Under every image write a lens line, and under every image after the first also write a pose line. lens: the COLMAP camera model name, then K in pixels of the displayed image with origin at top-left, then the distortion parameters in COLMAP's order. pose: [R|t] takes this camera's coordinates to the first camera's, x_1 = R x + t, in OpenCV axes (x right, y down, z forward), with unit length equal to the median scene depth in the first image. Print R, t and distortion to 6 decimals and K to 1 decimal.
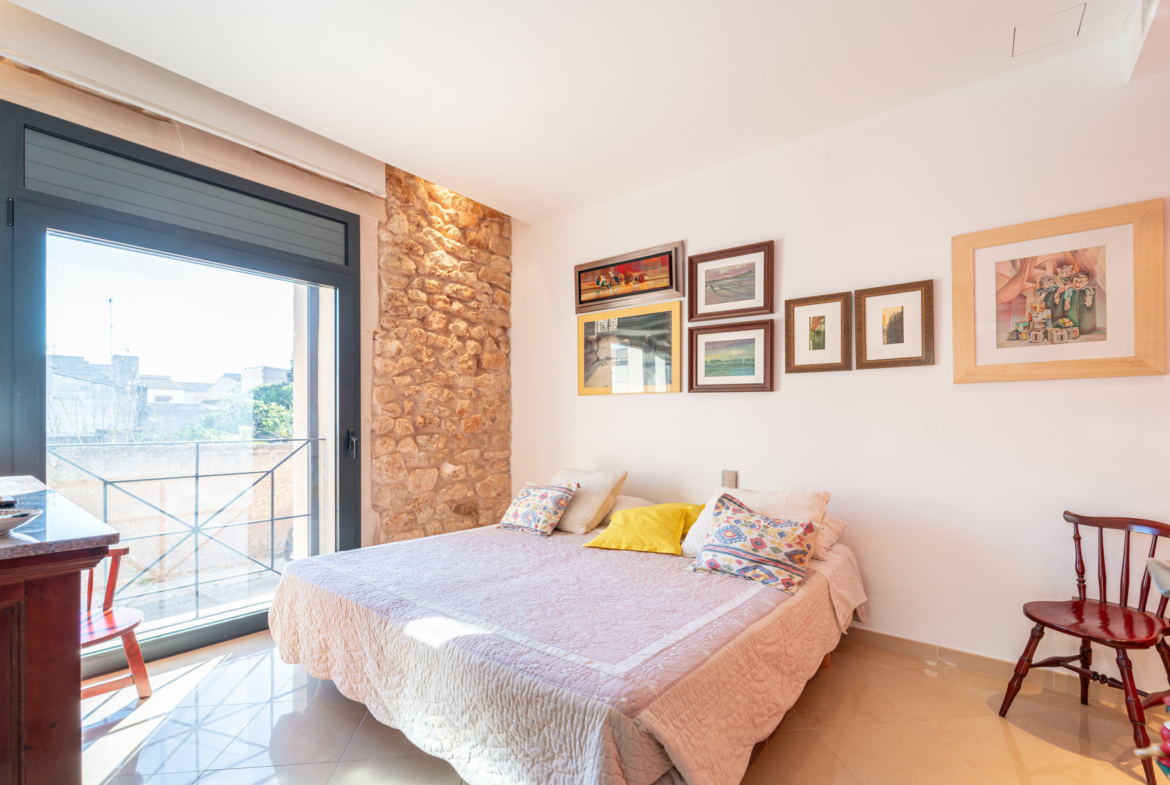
lens RADIAL K [[493.9, 0, 570.6], [0, 493.9, 419.2], [0, 0, 1]] dist [0.001020, -0.001407]
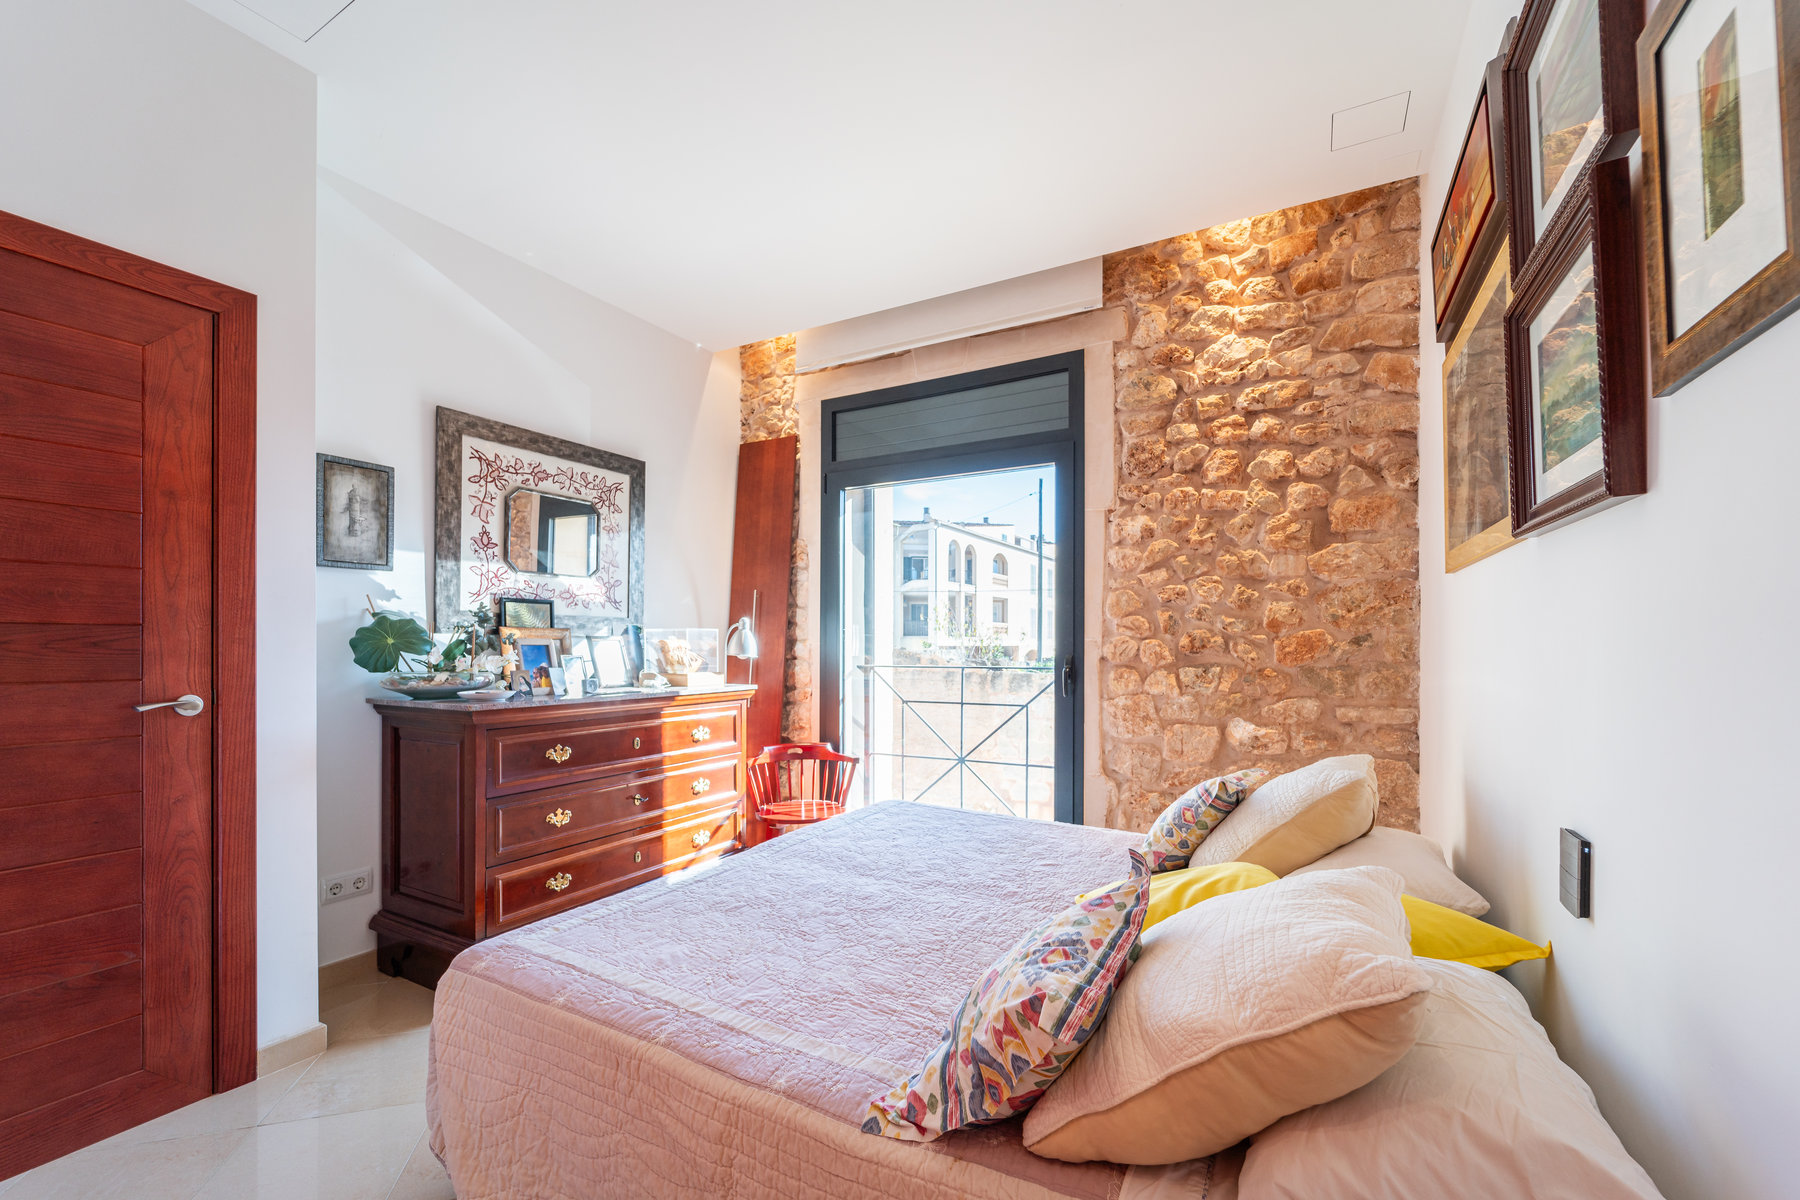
lens RADIAL K [[759.9, 0, 894.8], [0, 759.9, 643.3], [0, 0, 1]] dist [0.001020, -0.001407]
pose [[0.189428, -0.007766, -0.981864, 0.568337], [0.007157, 0.999953, -0.006528, 0.007904], [0.981868, -0.005791, 0.189475, 0.529914]]
